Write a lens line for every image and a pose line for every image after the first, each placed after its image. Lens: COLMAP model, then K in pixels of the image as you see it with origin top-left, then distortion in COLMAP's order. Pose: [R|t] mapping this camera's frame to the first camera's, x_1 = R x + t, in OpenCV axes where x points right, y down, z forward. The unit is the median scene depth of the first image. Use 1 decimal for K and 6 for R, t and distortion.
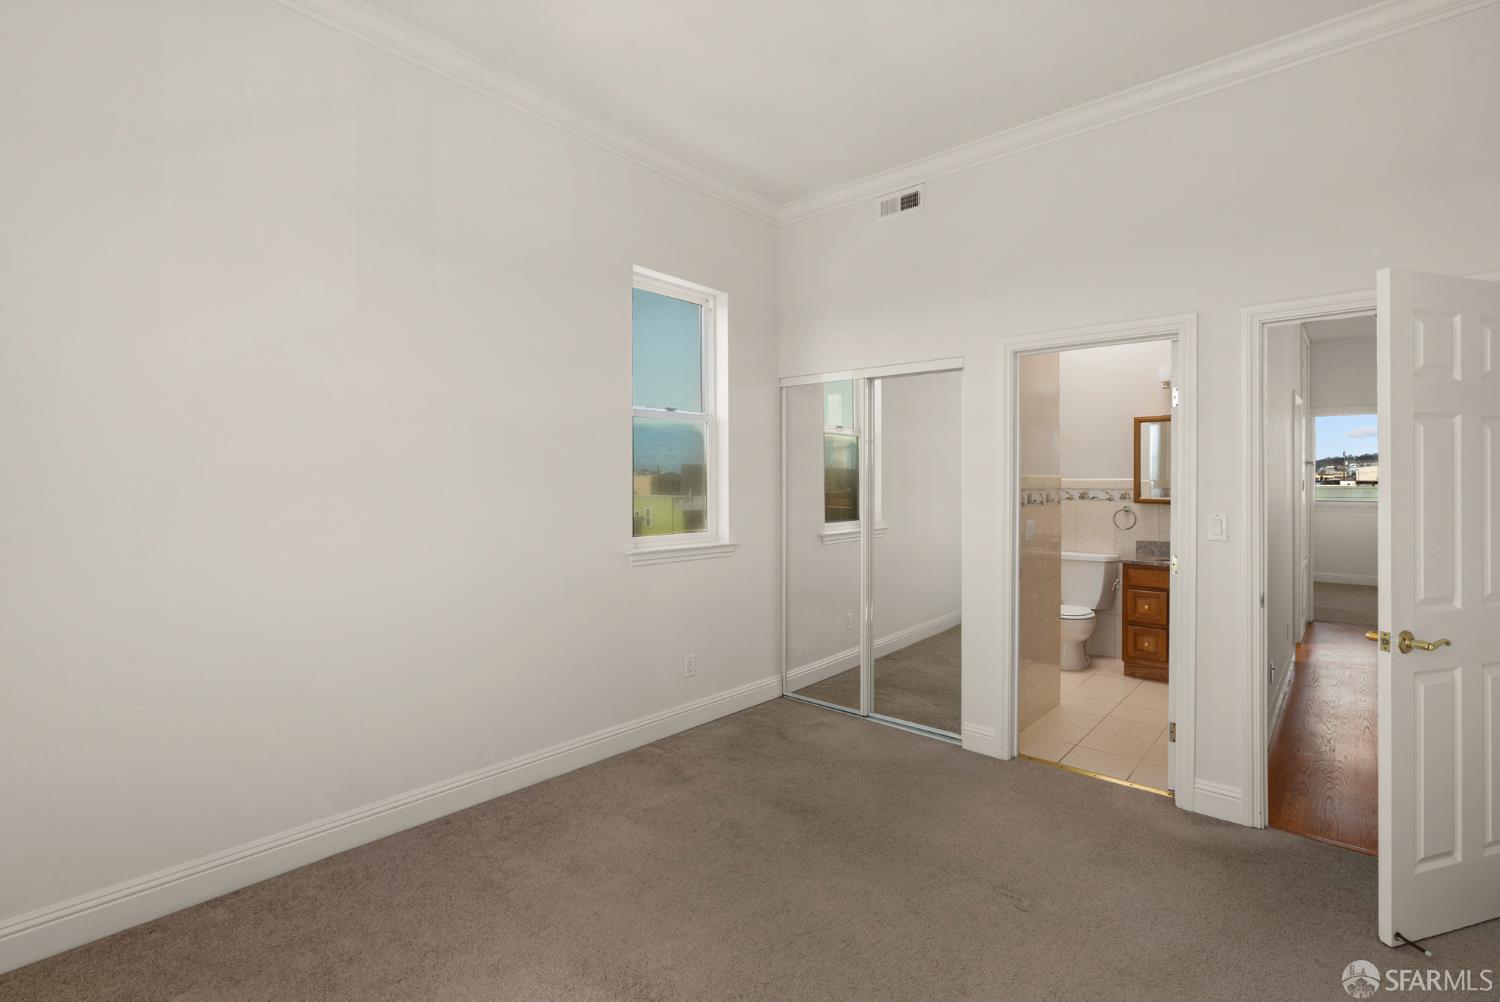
lens RADIAL K [[687.0, 0, 749.6], [0, 687.0, 493.0], [0, 0, 1]] dist [0.002531, 0.000370]
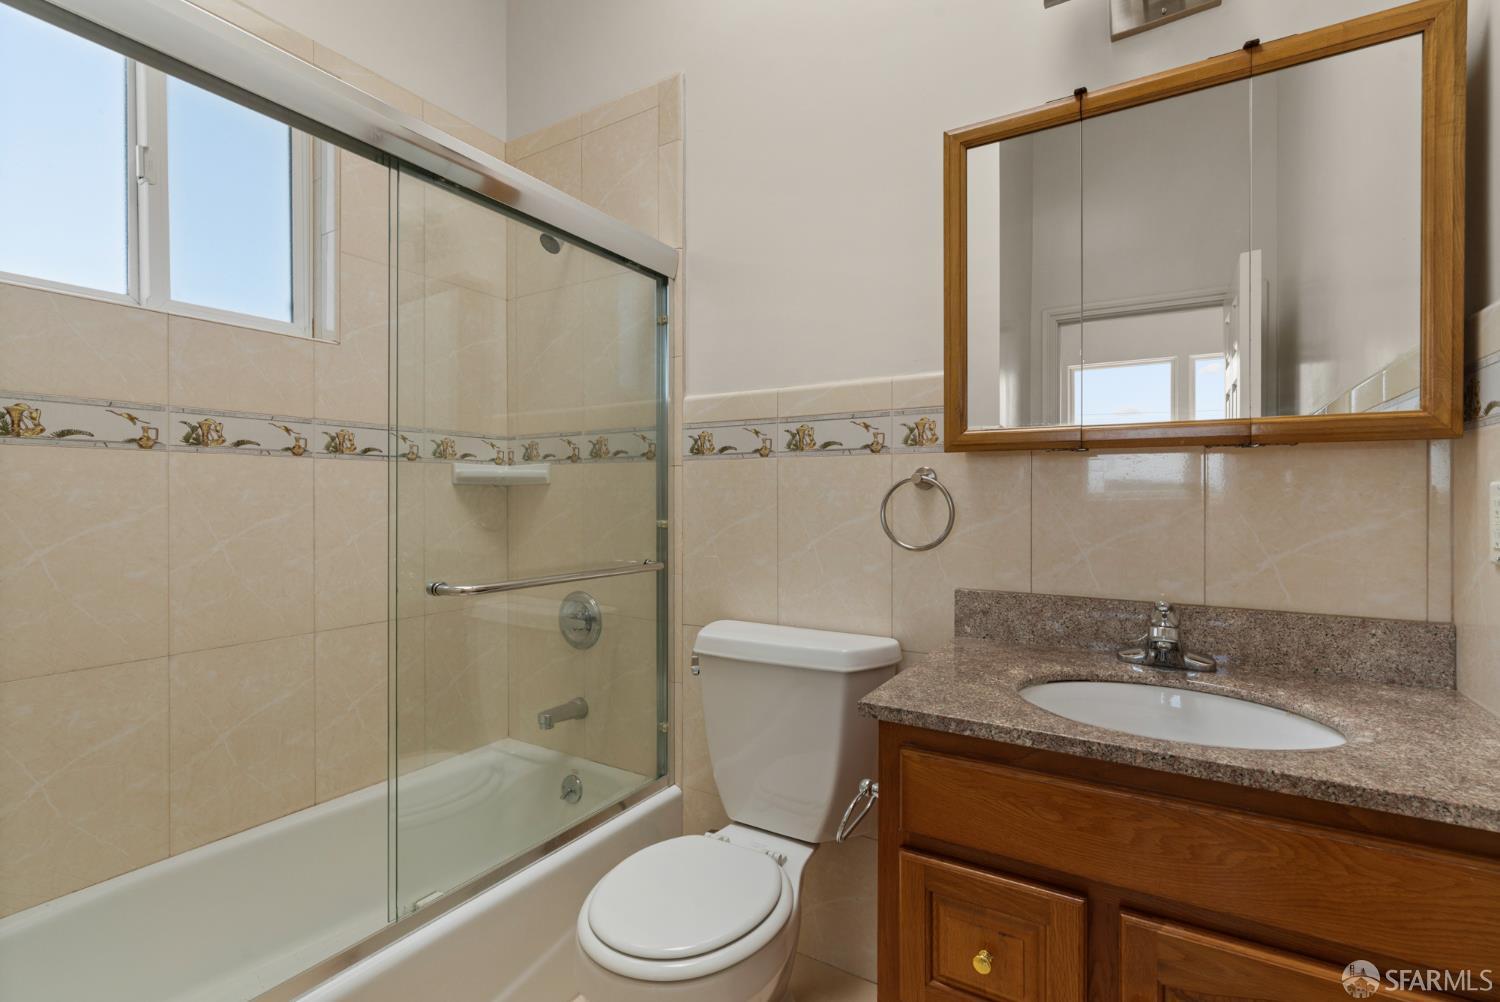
lens RADIAL K [[687.0, 0, 751.0], [0, 687.0, 500.9], [0, 0, 1]] dist [0.002531, 0.000370]
pose [[0.985149, -0.005870, 0.171600, 0.429037], [0.007207, 0.999948, -0.007170, 0.034545], [-0.171549, 0.008300, 0.985141, 0.732040]]
